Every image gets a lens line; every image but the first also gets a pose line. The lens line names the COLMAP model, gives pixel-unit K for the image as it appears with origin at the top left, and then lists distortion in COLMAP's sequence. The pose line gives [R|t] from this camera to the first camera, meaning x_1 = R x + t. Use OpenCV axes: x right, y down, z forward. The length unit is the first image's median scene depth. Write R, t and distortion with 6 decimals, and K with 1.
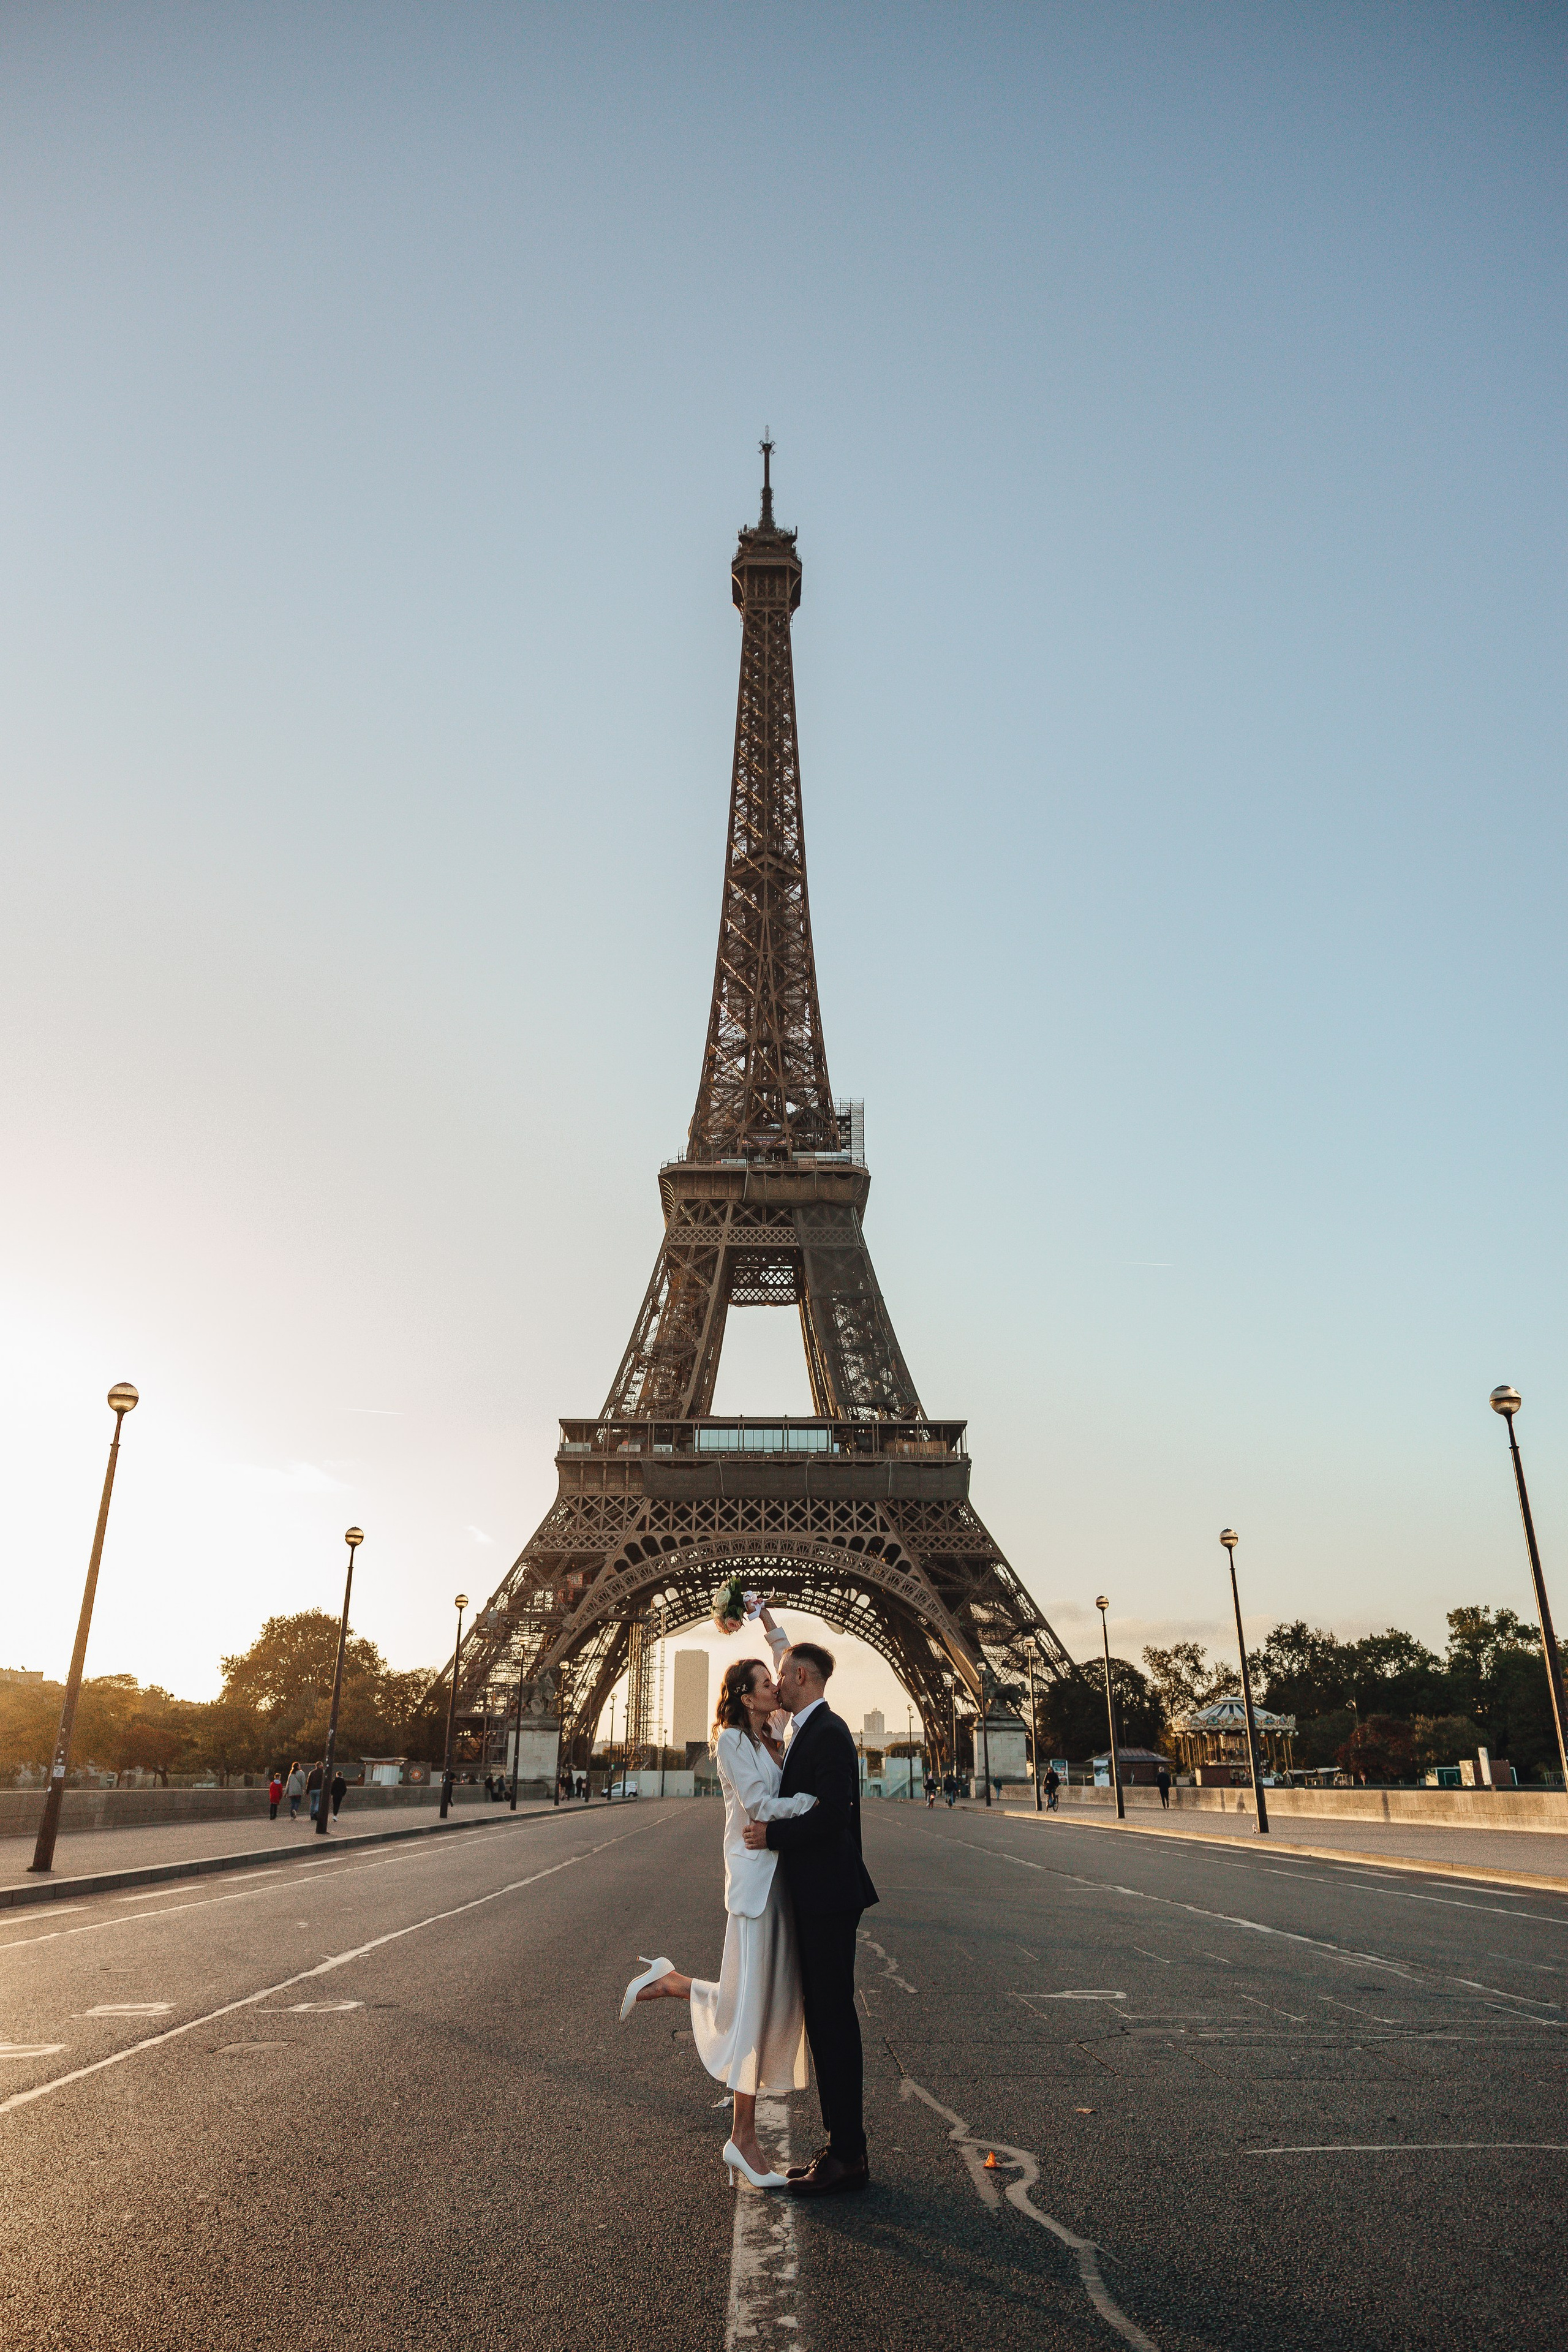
lens RADIAL K [[1615.9, 0, 792.8], [0, 1615.9, 1174.2], [0, 0, 1]] dist [0.017914, -0.009055]
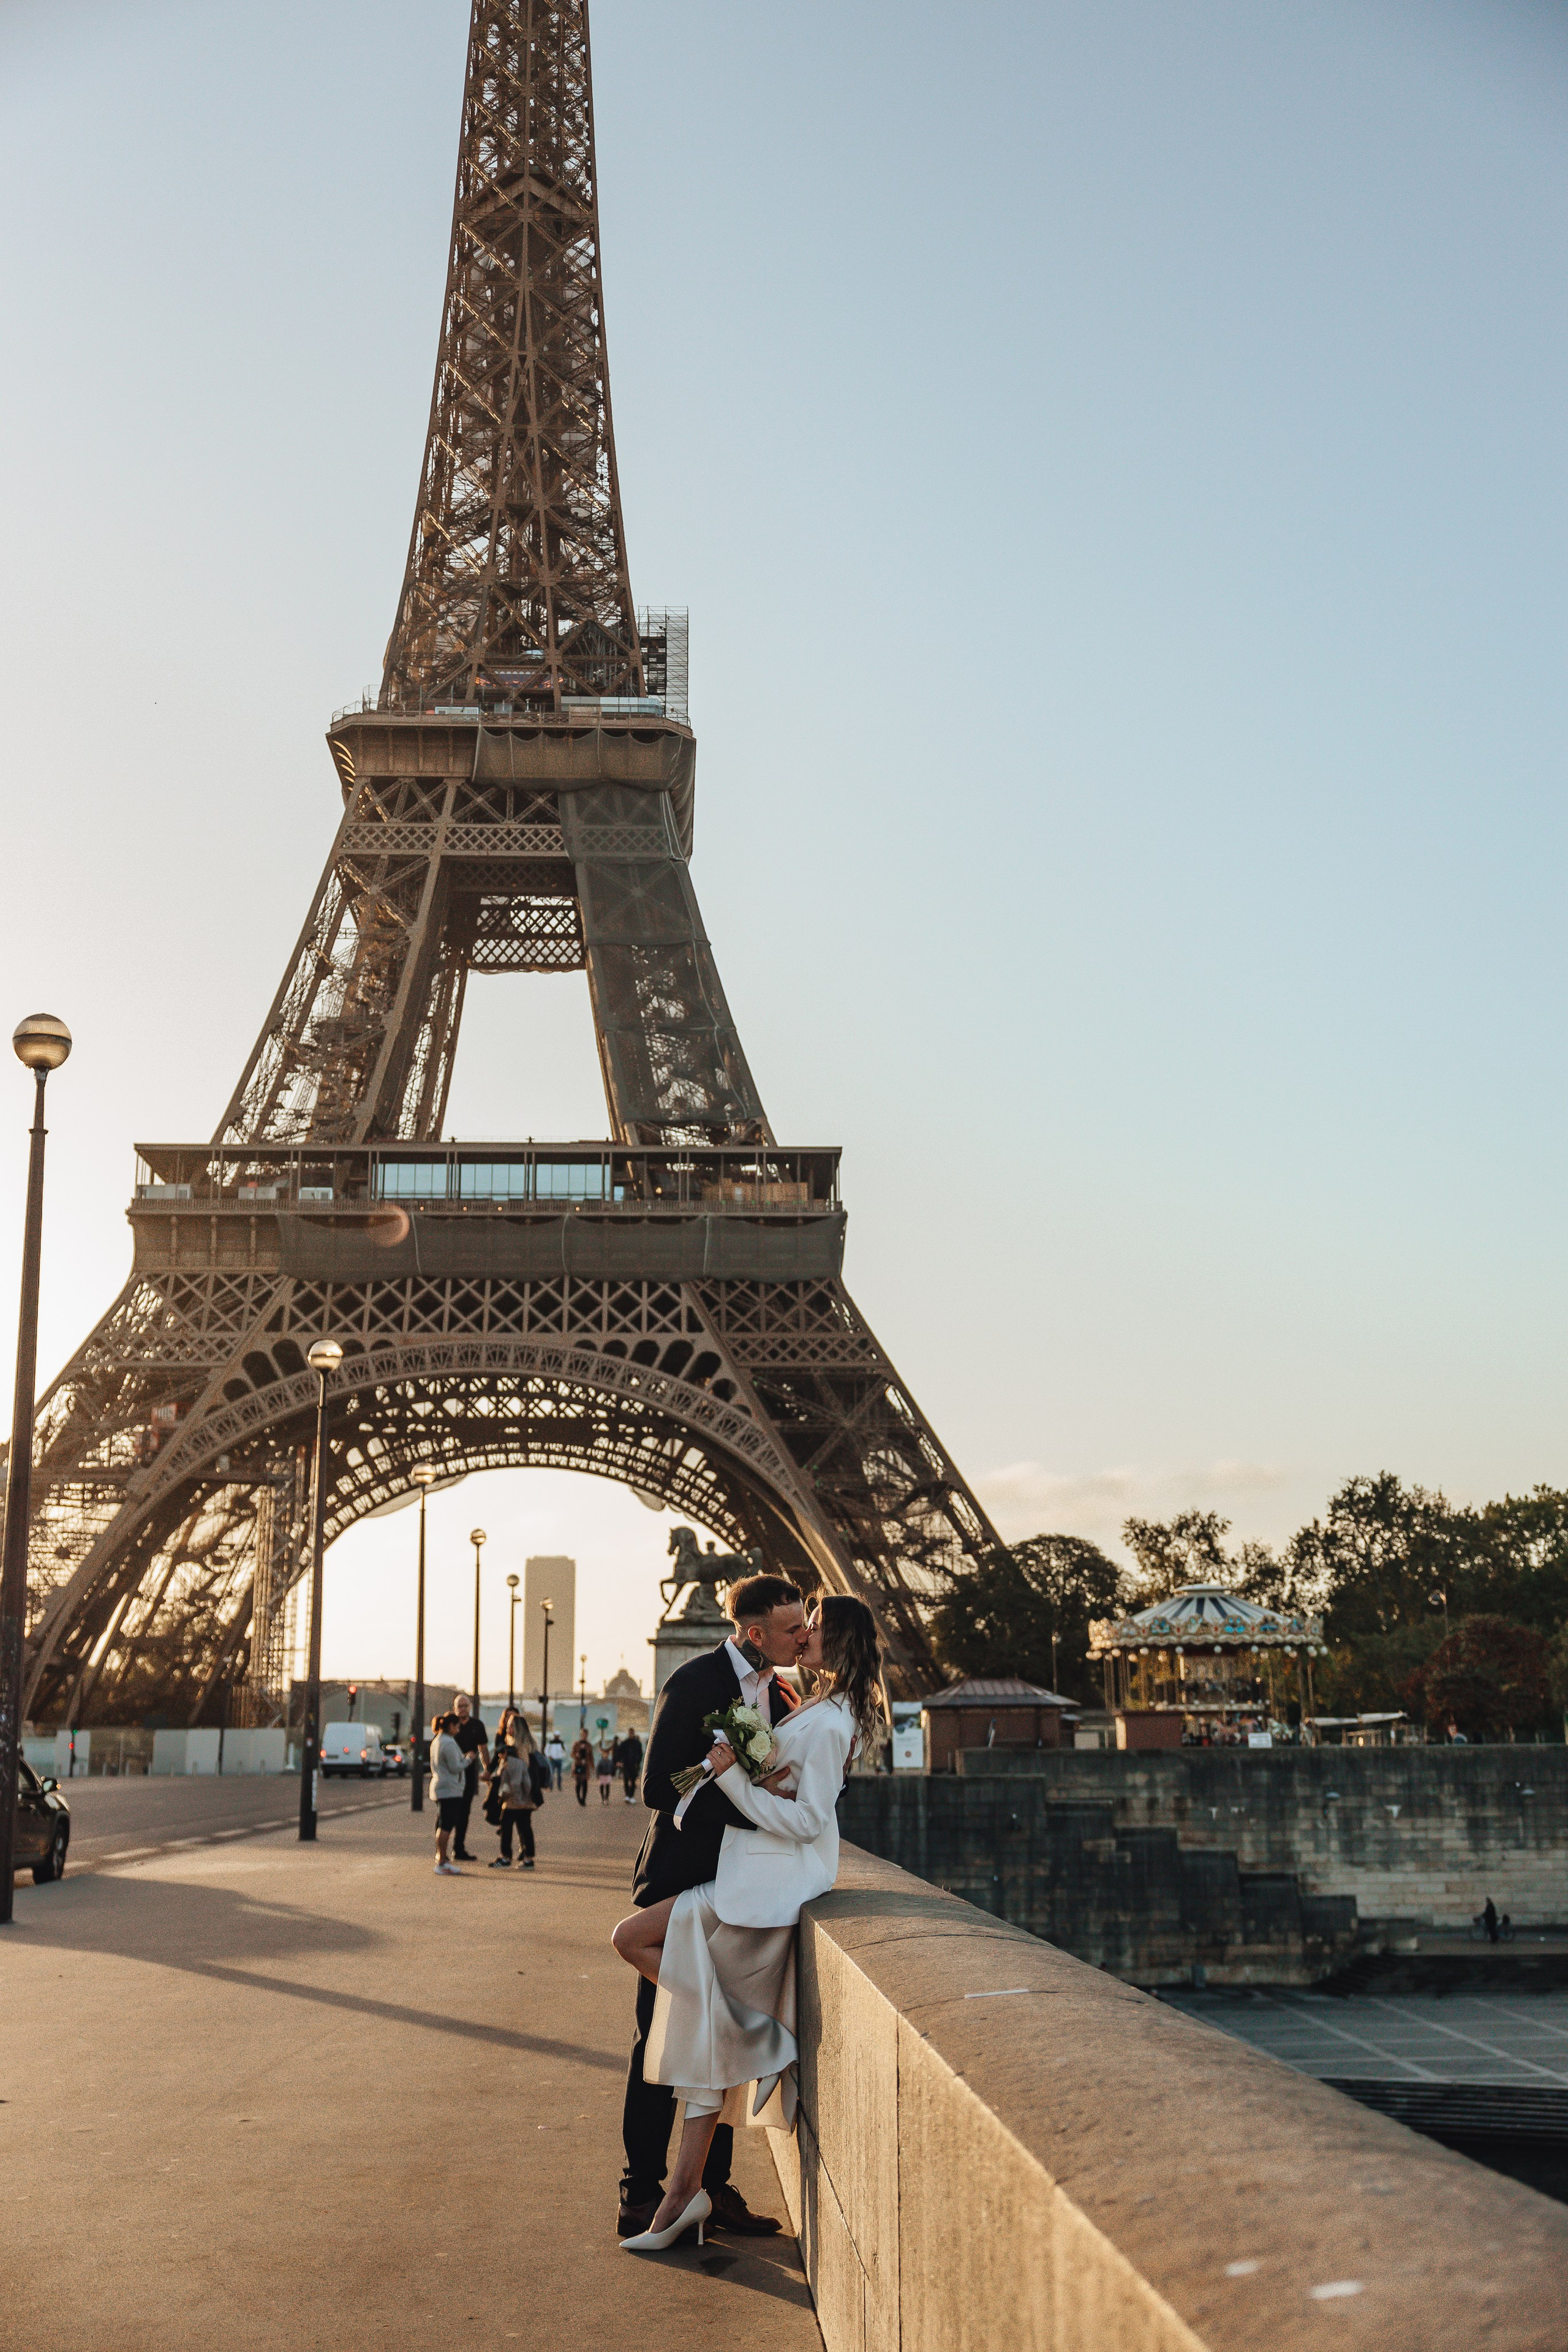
lens RADIAL K [[2408.6, 0, 784.7], [0, 2408.6, 1169.4], [0, 0, 1]] dist [0.015106, 0.000000]
pose [[0.999542, 0.000077, 0.030274, 0.059754], [-0.003887, 0.992048, 0.125801, 0.050455], [-0.030023, -0.125861, 0.991593, 0.136799]]
